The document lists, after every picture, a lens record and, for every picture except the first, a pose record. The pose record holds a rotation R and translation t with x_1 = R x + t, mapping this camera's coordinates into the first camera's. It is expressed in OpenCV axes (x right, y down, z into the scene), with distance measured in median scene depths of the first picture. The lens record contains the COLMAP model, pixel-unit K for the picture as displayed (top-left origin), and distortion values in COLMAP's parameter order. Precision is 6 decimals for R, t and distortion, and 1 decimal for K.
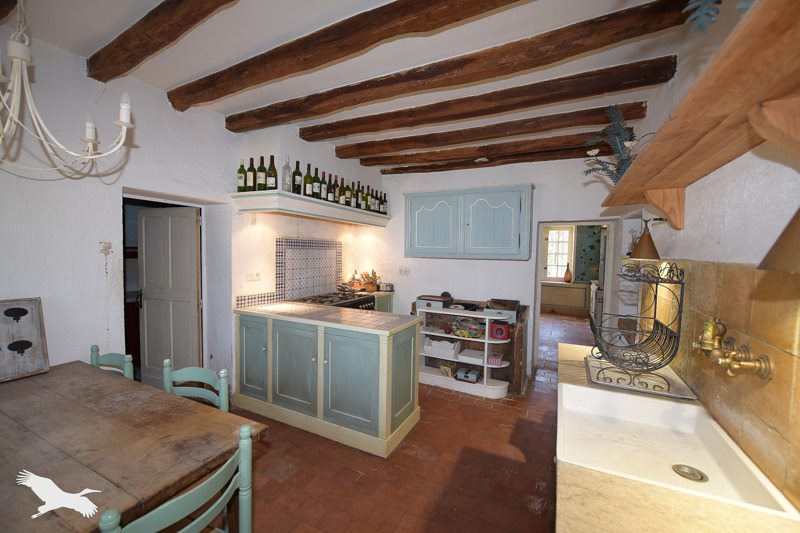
lens RADIAL K [[313.0, 0, 404.7], [0, 313.0, 268.9], [0, 0, 1]] dist [0.002065, 0.000120]
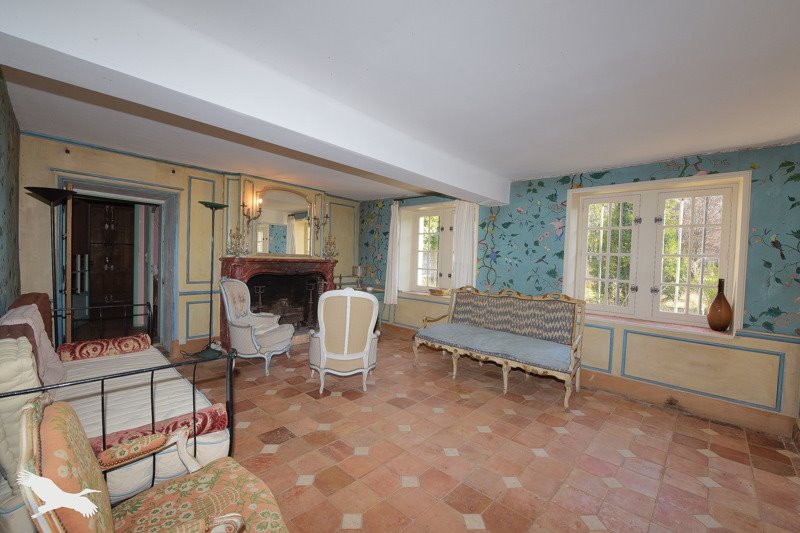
lens RADIAL K [[338.6, 0, 396.6], [0, 338.6, 263.3], [0, 0, 1]] dist [-0.004291, -0.000413]
pose [[0.959757, 0.029752, -0.279251, 0.263201], [-0.037970, 0.998989, -0.024063, -0.012641], [0.278253, 0.033698, 0.959916, 0.508129]]
